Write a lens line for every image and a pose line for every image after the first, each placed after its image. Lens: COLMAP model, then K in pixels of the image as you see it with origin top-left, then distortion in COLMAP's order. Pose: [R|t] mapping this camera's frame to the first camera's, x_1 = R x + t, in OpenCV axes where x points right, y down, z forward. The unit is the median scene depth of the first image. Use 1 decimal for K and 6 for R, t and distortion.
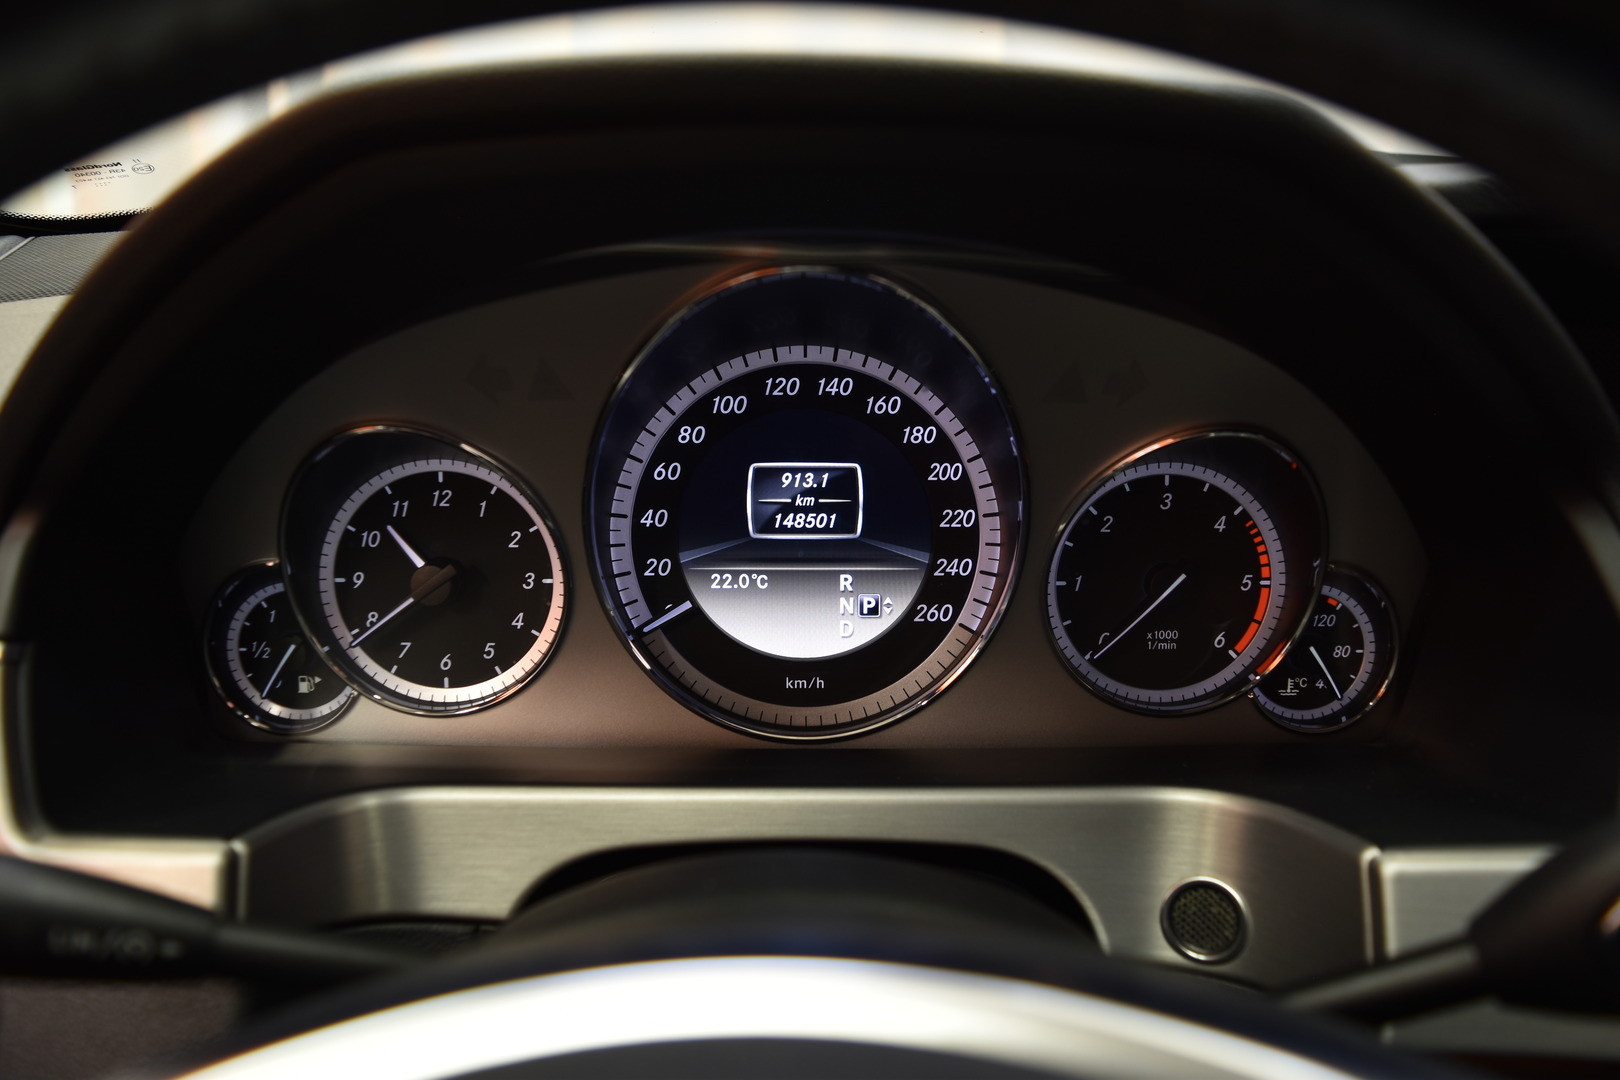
lens RADIAL K [[1265.4, 0, 810.0], [0, 1265.4, 540.0], [0, 0, 1]] dist [-0.091345, 0.001113]
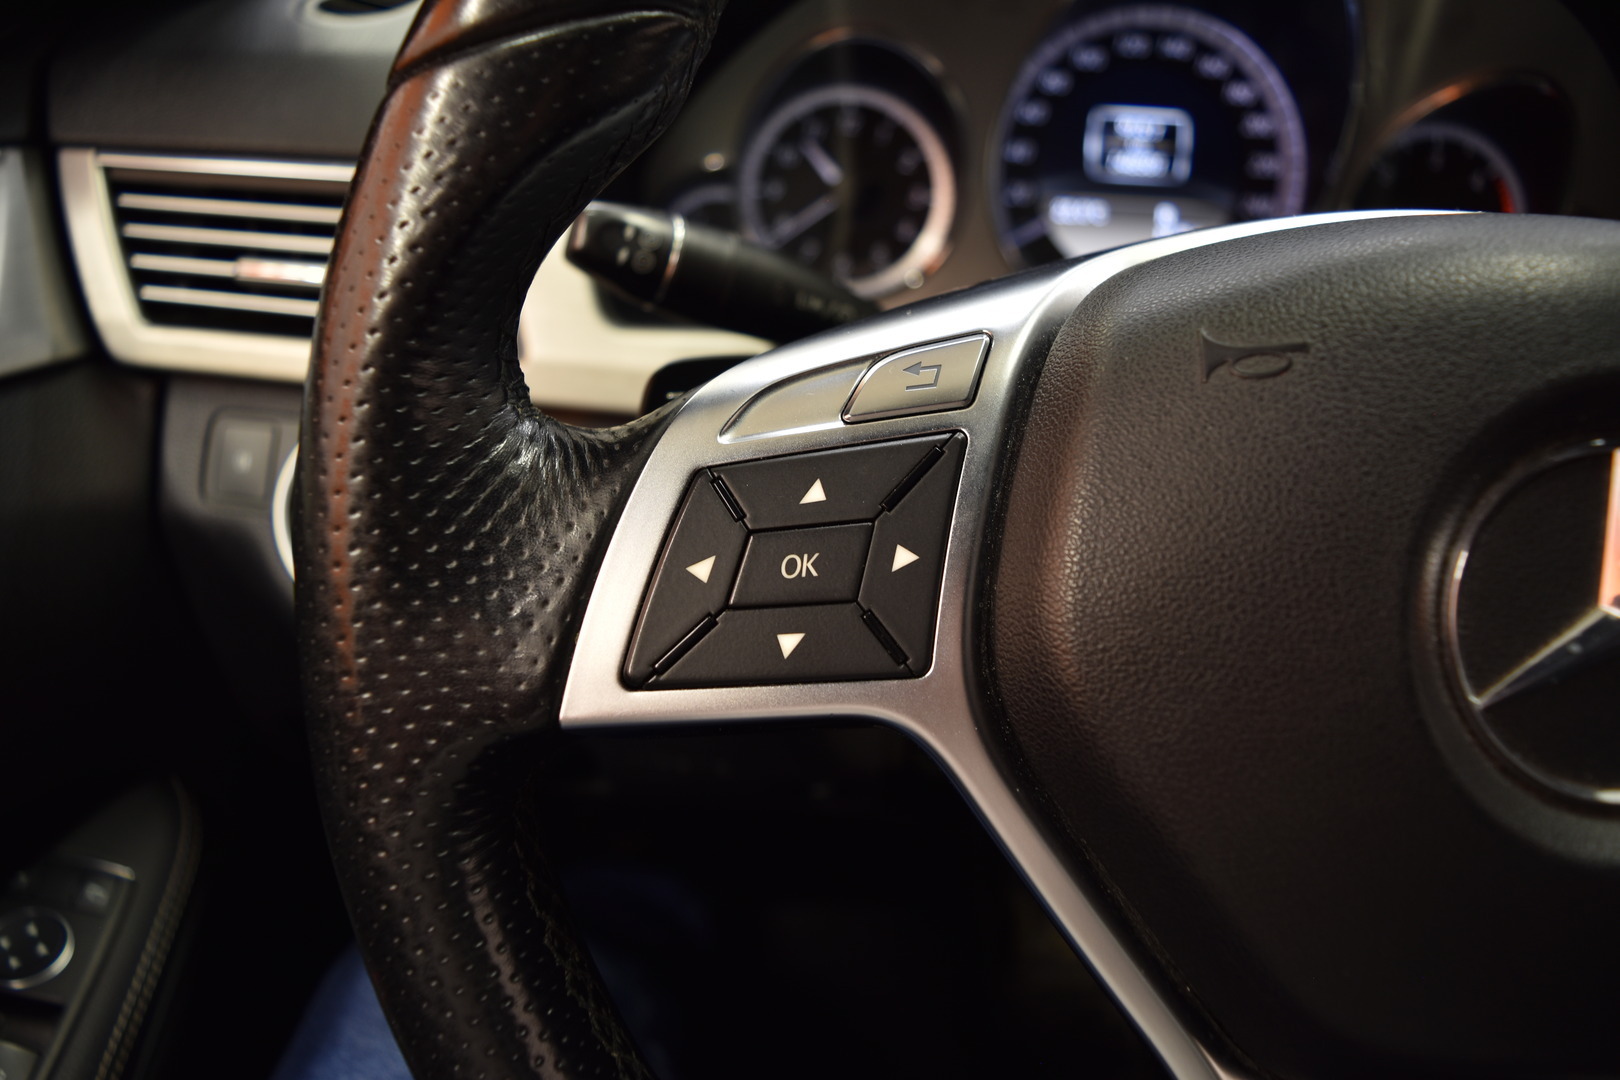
lens RADIAL K [[1265.4, 0, 810.0], [0, 1265.4, 540.0], [0, 0, 1]] dist [-0.091345, 0.001113]
pose [[0.998873, 0.041573, -0.022899, -0.281528], [-0.038318, 0.991061, 0.127785, 0.206924], [0.028007, -0.126764, 0.991537, -0.240673]]
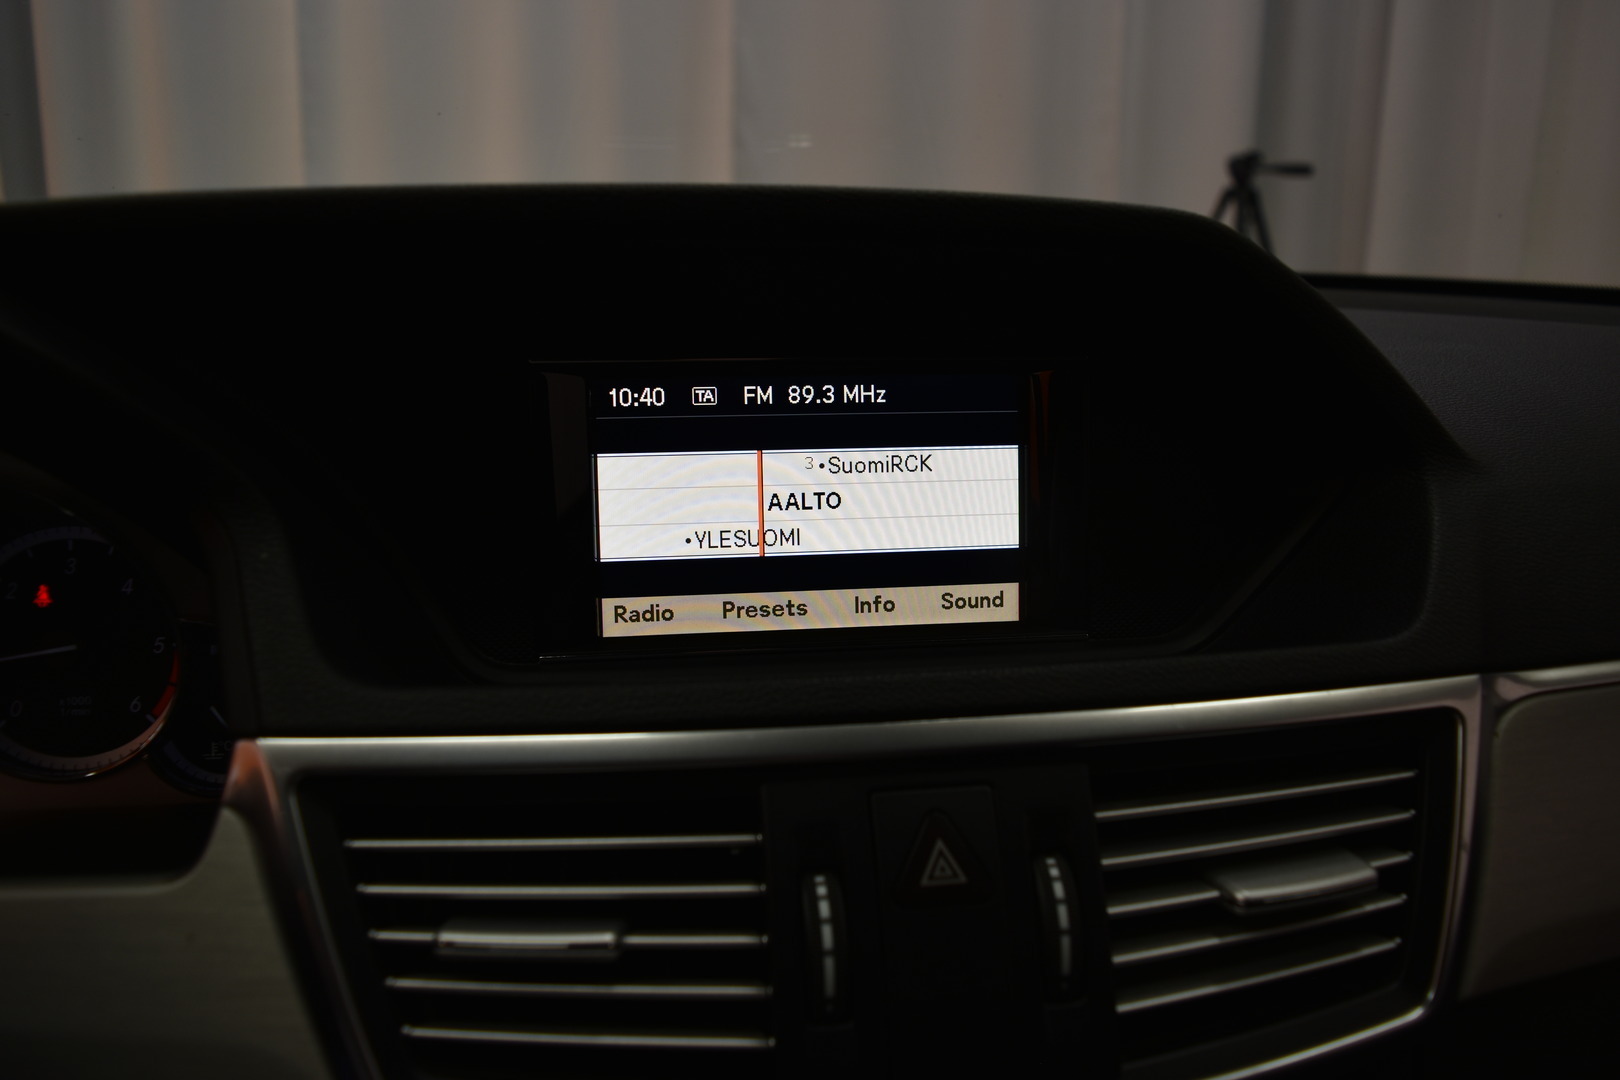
lens RADIAL K [[1265.4, 0, 810.0], [0, 1265.4, 540.0], [0, 0, 1]] dist [-0.091345, 0.001113]
pose [[0.990184, -0.033201, 0.135767, 0.732805], [0.049001, 0.992186, -0.114741, 0.089194], [-0.130897, 0.120267, 0.984074, -0.039204]]
